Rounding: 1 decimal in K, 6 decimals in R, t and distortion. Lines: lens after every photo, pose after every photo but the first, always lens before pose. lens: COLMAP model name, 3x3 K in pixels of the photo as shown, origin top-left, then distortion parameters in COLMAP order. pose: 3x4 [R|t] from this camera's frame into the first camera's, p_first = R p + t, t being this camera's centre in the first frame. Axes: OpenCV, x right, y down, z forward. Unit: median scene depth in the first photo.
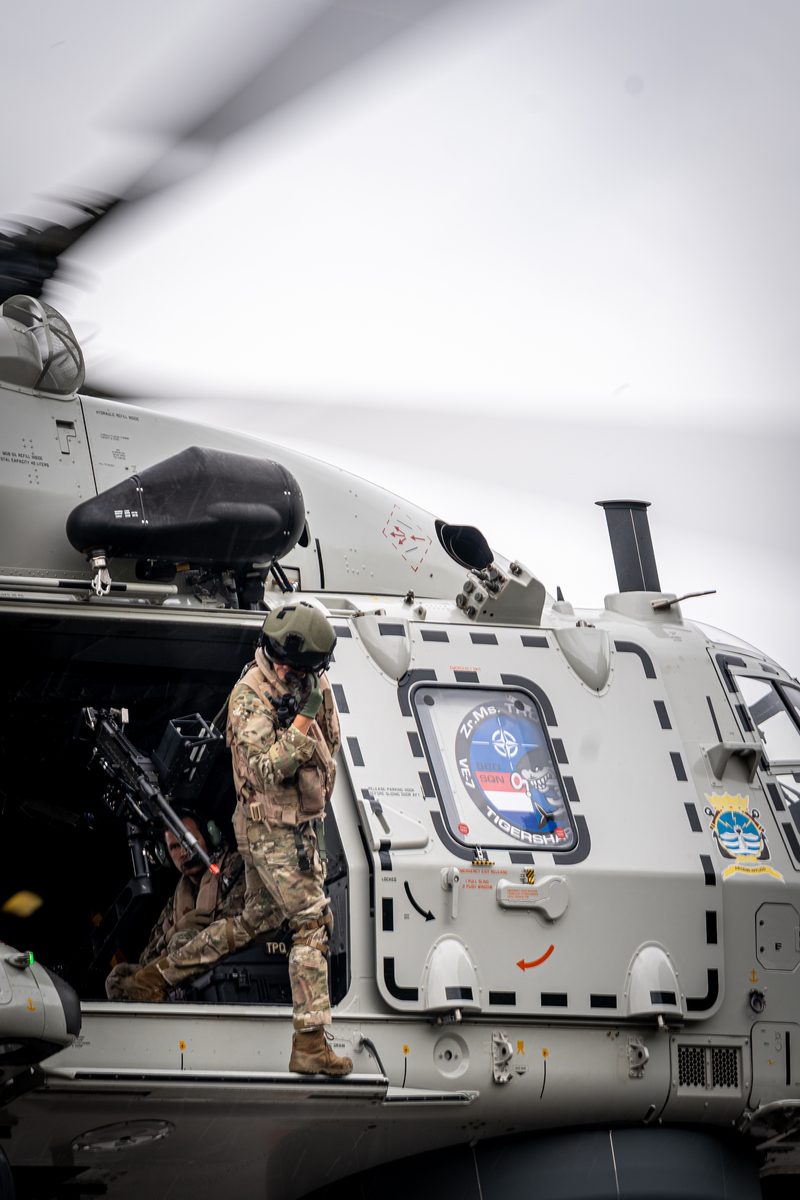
lens RADIAL K [[6572.1, 0, 565.0], [0, 6572.1, 598.5], [0, 0, 1]] dist [0.658927, 5.551520]
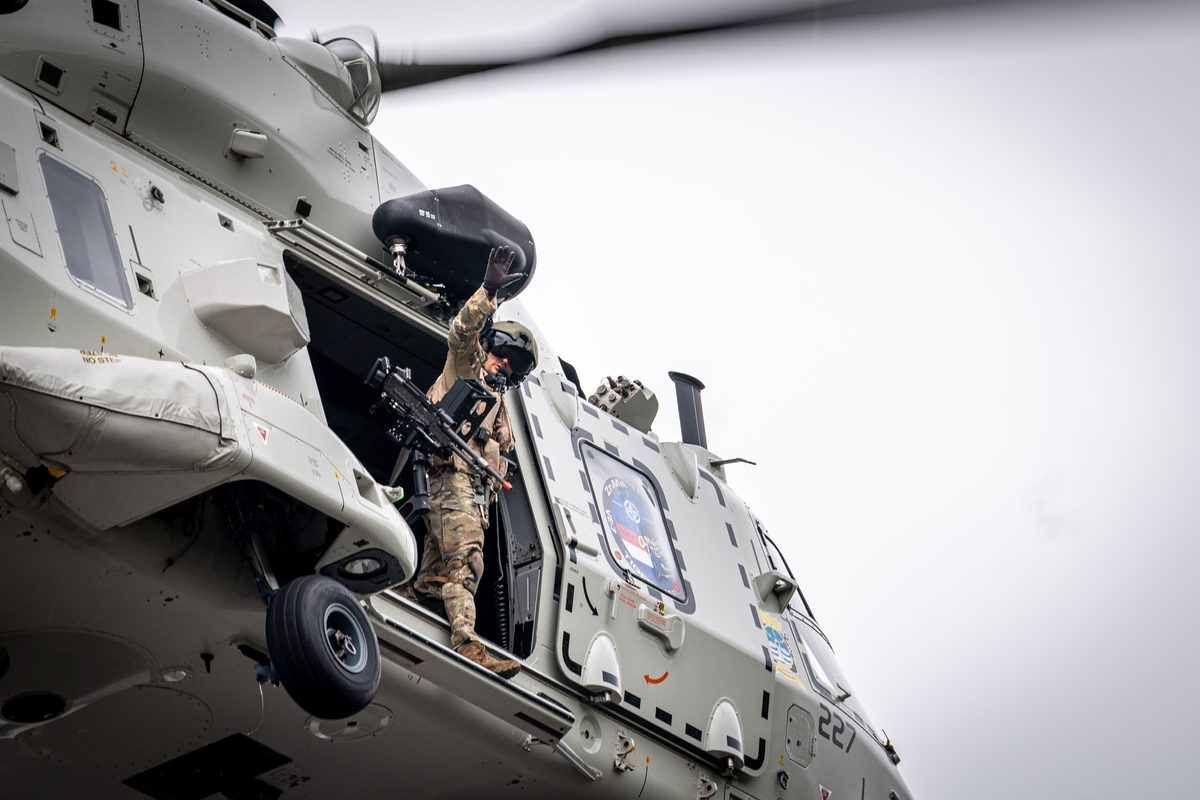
lens RADIAL K [[6572.1, 0, 600.0], [0, 6572.1, 400.0], [0, 0, 1]] dist [0.658927, 5.551520]
pose [[0.954453, 0.191918, 0.228444, -0.293445], [-0.139171, 0.963641, -0.228096, 0.277875], [-0.263913, 0.185914, 0.946460, -0.117852]]
